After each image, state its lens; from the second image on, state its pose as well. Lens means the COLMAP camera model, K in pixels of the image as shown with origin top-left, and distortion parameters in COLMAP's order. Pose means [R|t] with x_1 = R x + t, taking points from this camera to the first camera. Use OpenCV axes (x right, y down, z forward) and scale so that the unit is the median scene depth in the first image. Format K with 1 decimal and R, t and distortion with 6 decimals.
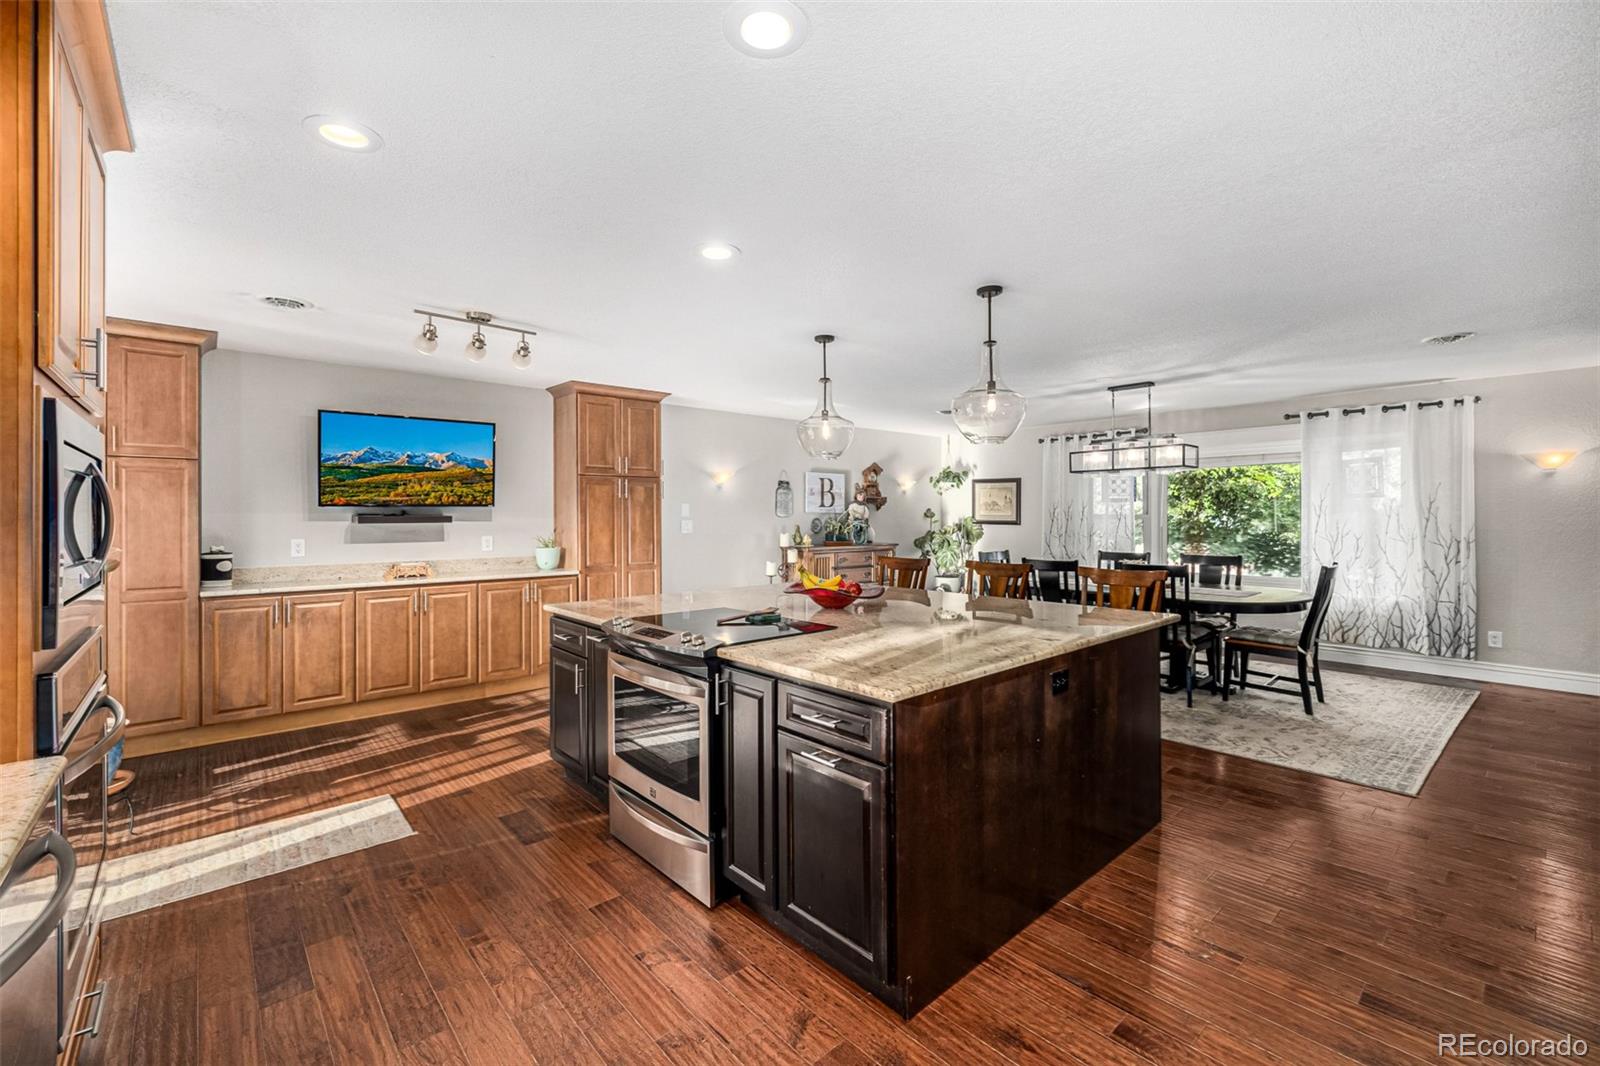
lens RADIAL K [[675.2, 0, 794.2], [0, 675.2, 523.3], [0, 0, 1]] dist [0.001164, -0.001642]
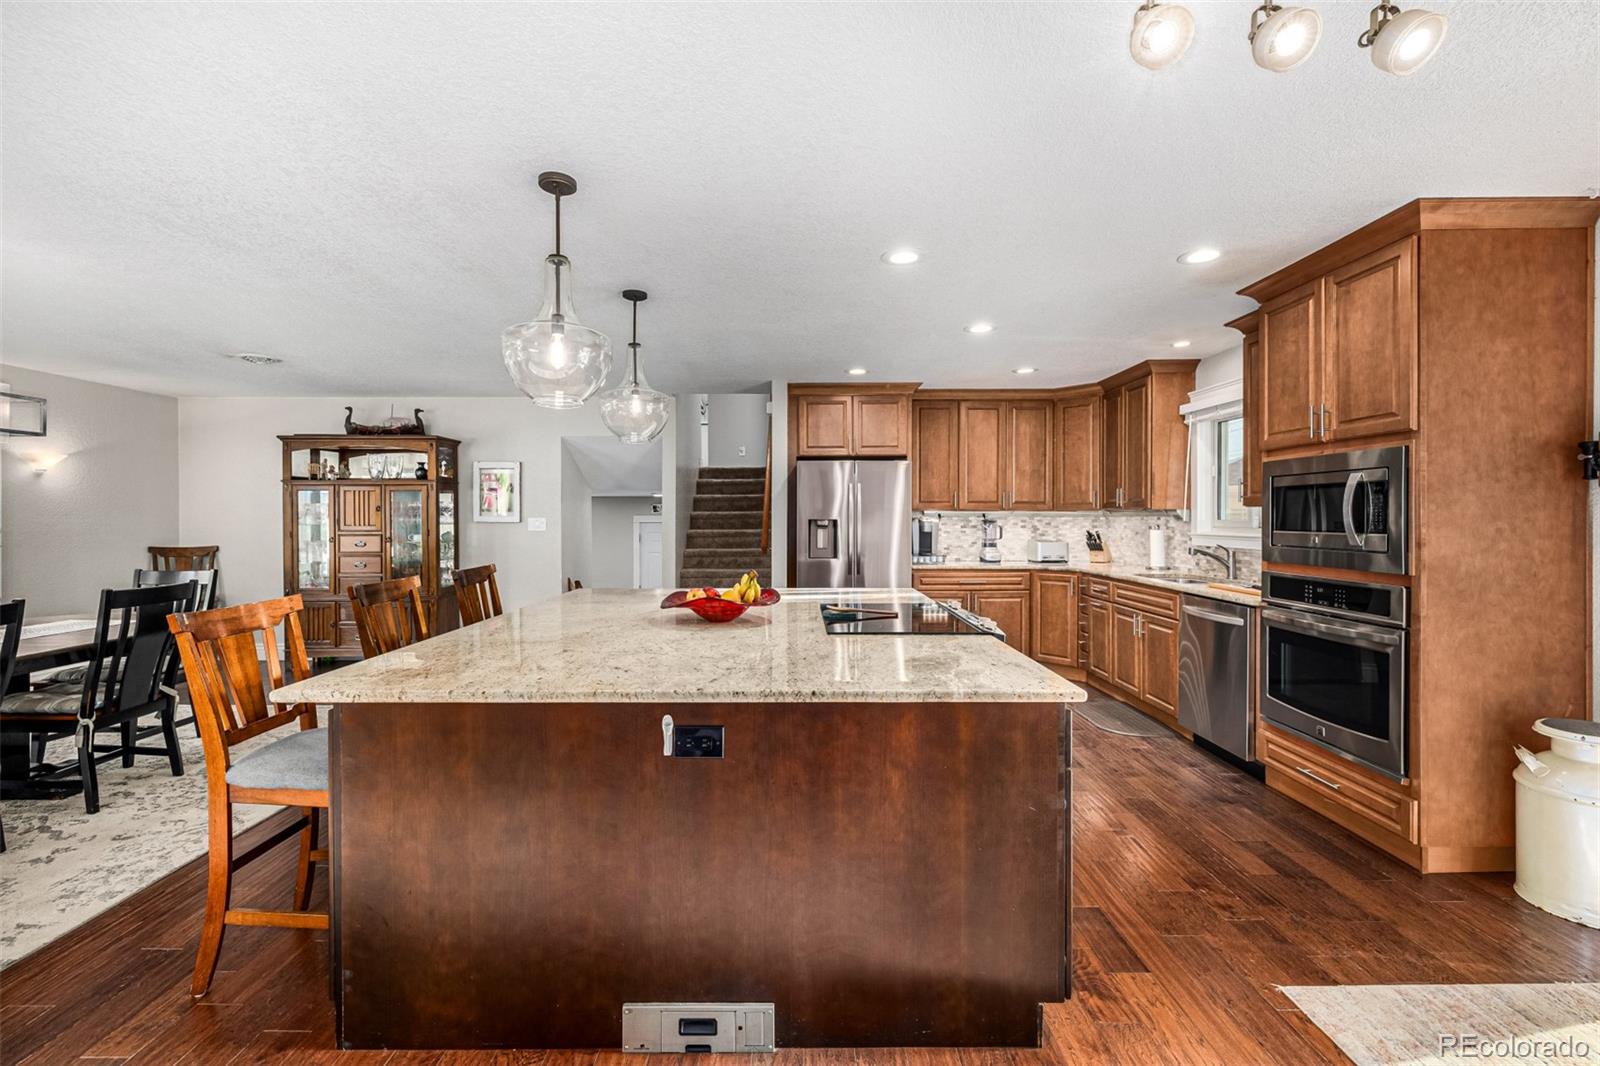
lens RADIAL K [[675.2, 0, 793.4], [0, 675.2, 523.4], [0, 0, 1]] dist [0.001164, -0.001642]
pose [[-0.751735, -0.002032, 0.659462, -0.363848], [0.011268, 0.999810, 0.015926, -0.003541], [-0.659369, 0.019403, -0.751569, 1.023527]]
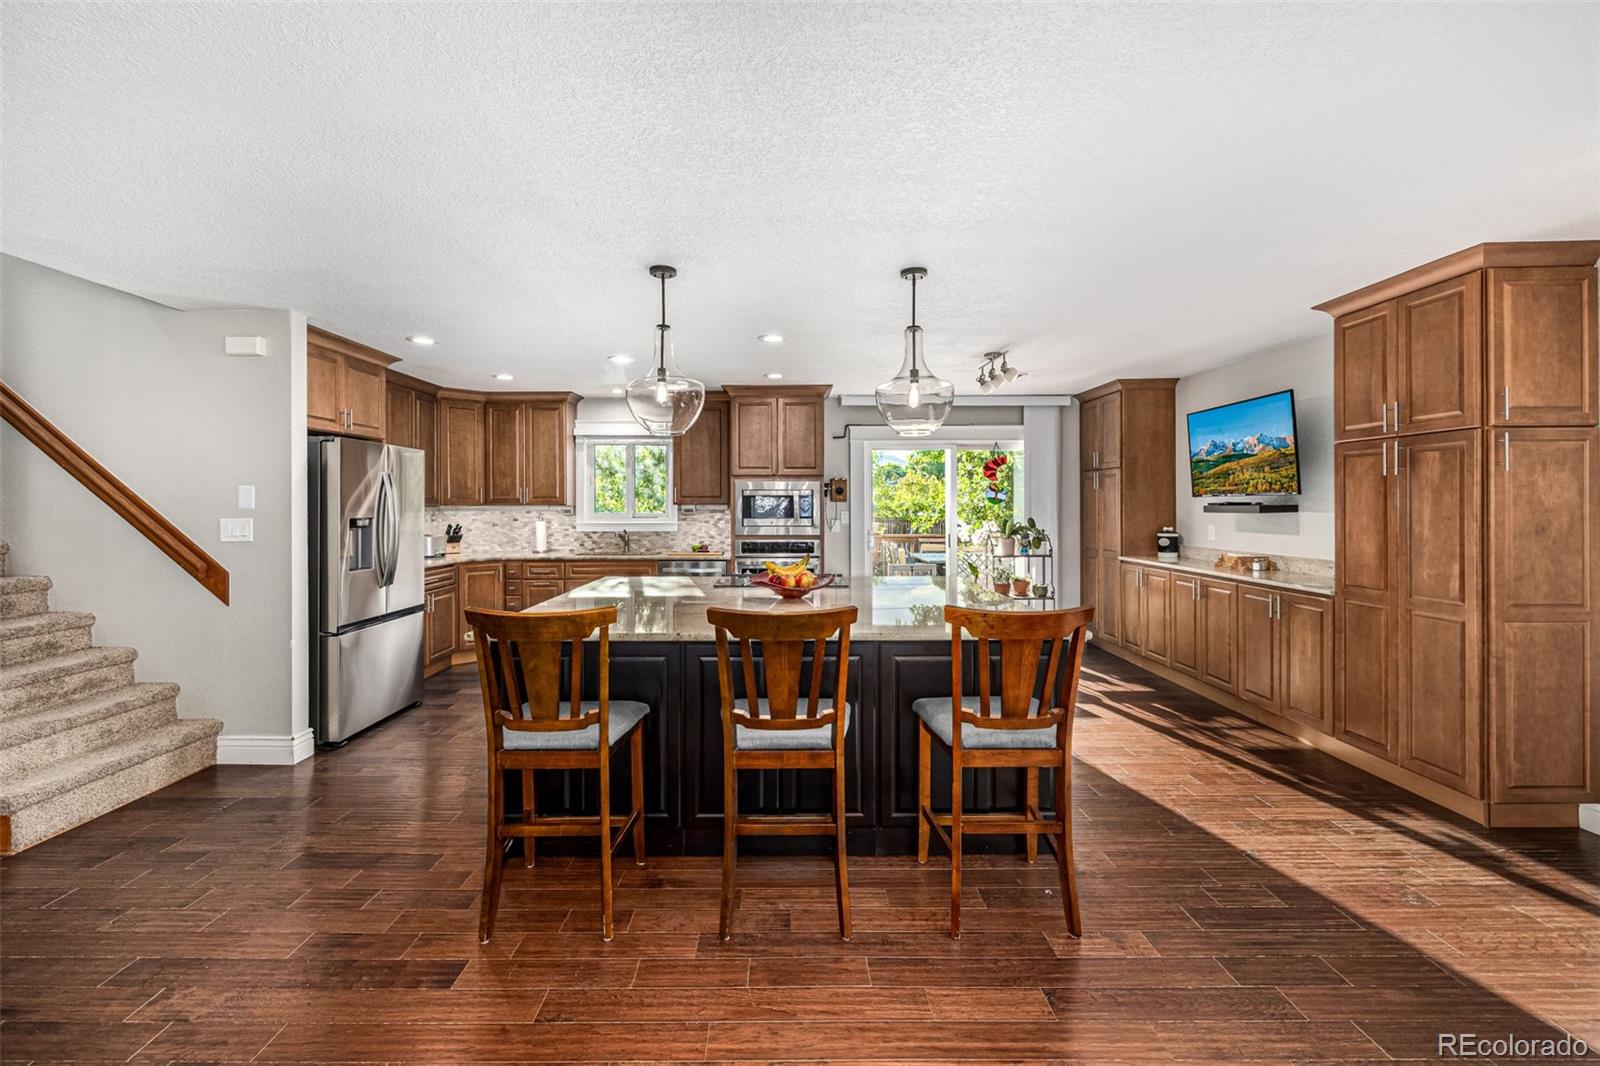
lens RADIAL K [[675.2, 0, 786.8], [0, 675.2, 509.6], [0, 0, 1]] dist [0.001164, -0.001642]
pose [[-0.658165, 0.011079, -0.752792, 0.557781], [-0.004076, 0.999825, 0.018278, -0.019265], [0.752863, 0.015098, -0.658005, 1.102370]]
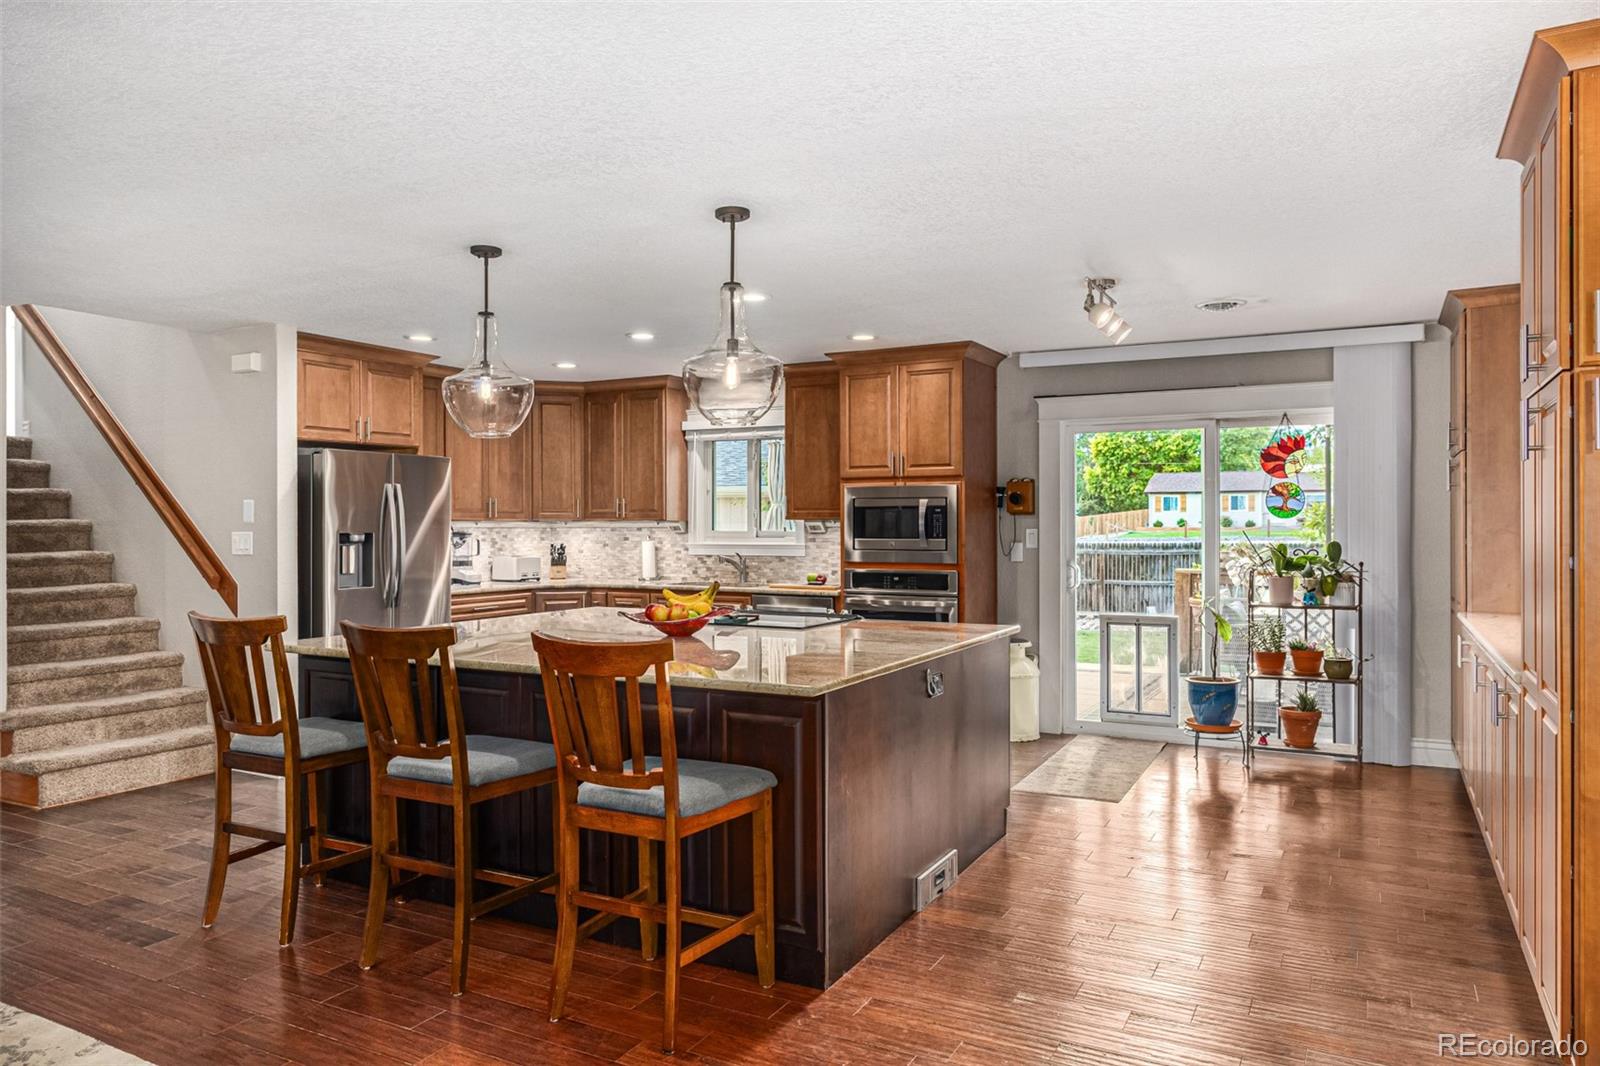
lens RADIAL K [[1064.0, 0, 805.1], [0, 1064.0, 531.5], [0, 0, 1]] dist [0.002959, -0.007939]
pose [[-0.933991, 0.008012, -0.357206, 0.247268], [0.001144, 0.999810, 0.019436, -0.016501], [0.357294, 0.017745, -0.933823, 1.483343]]
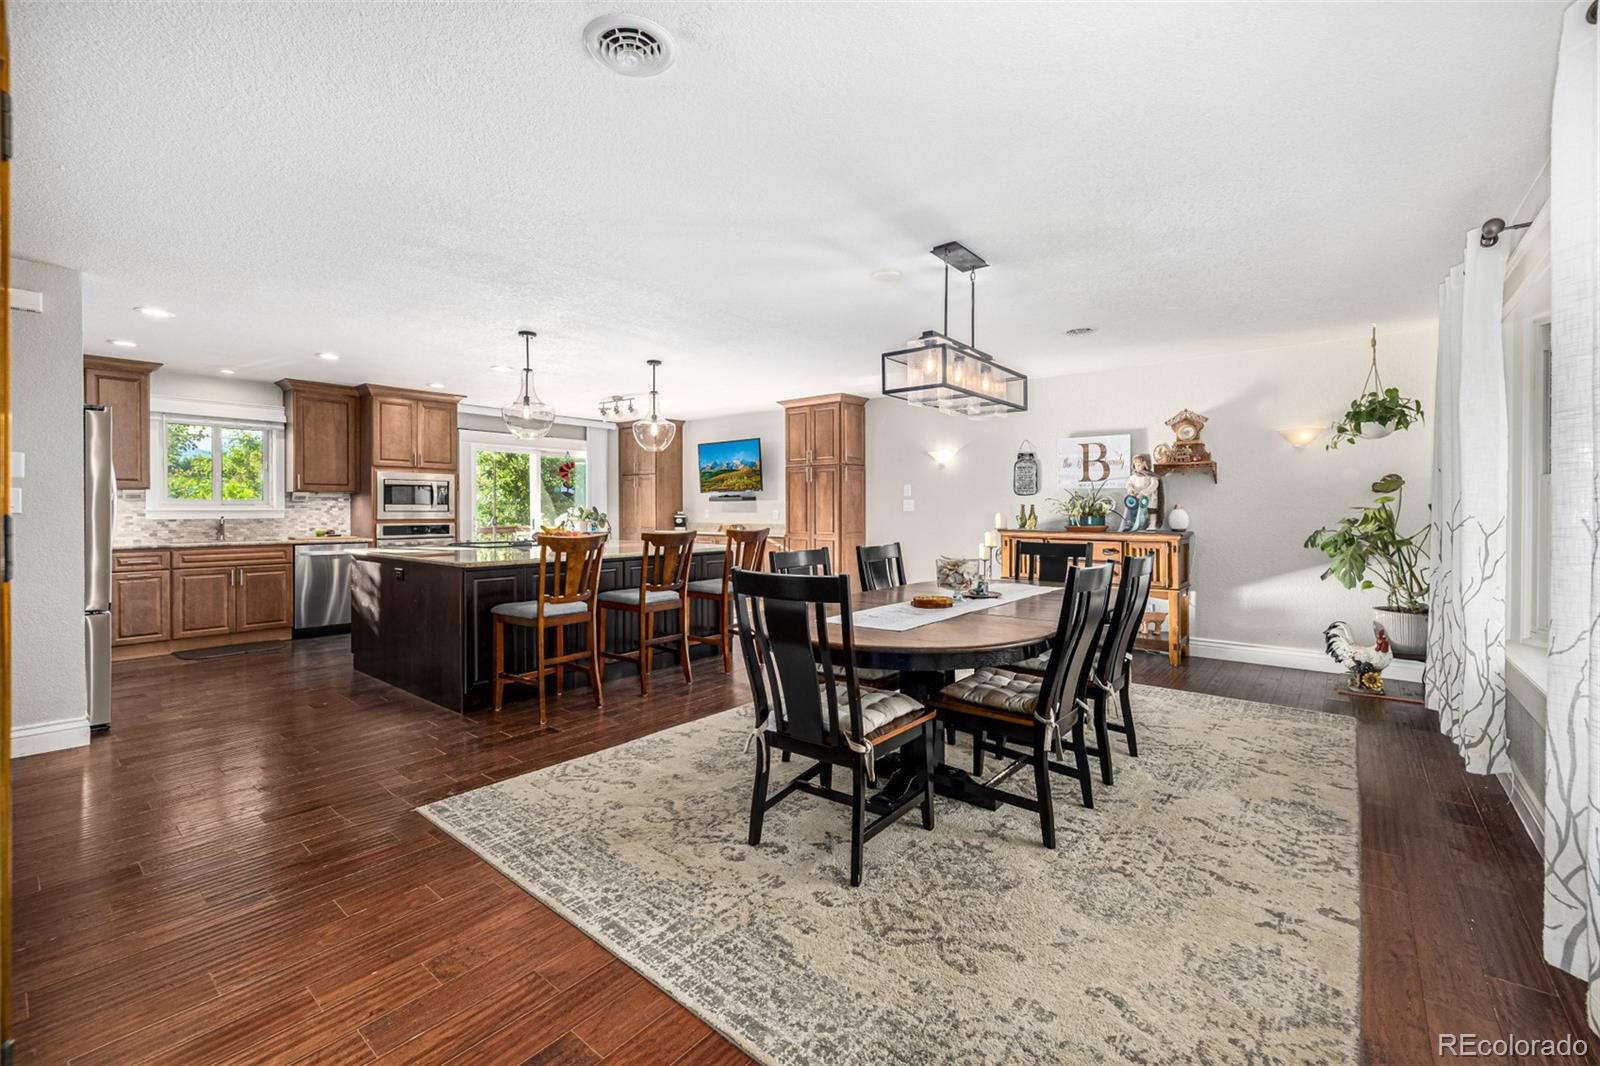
lens RADIAL K [[675.2, 0, 784.5], [0, 675.2, 514.3], [0, 0, 1]] dist [0.001164, -0.001642]
pose [[0.154122, 0.010210, -0.987999, 1.148654], [-0.012243, 0.999890, 0.008423, 0.016537], [0.987976, 0.010798, 0.154230, 0.835668]]
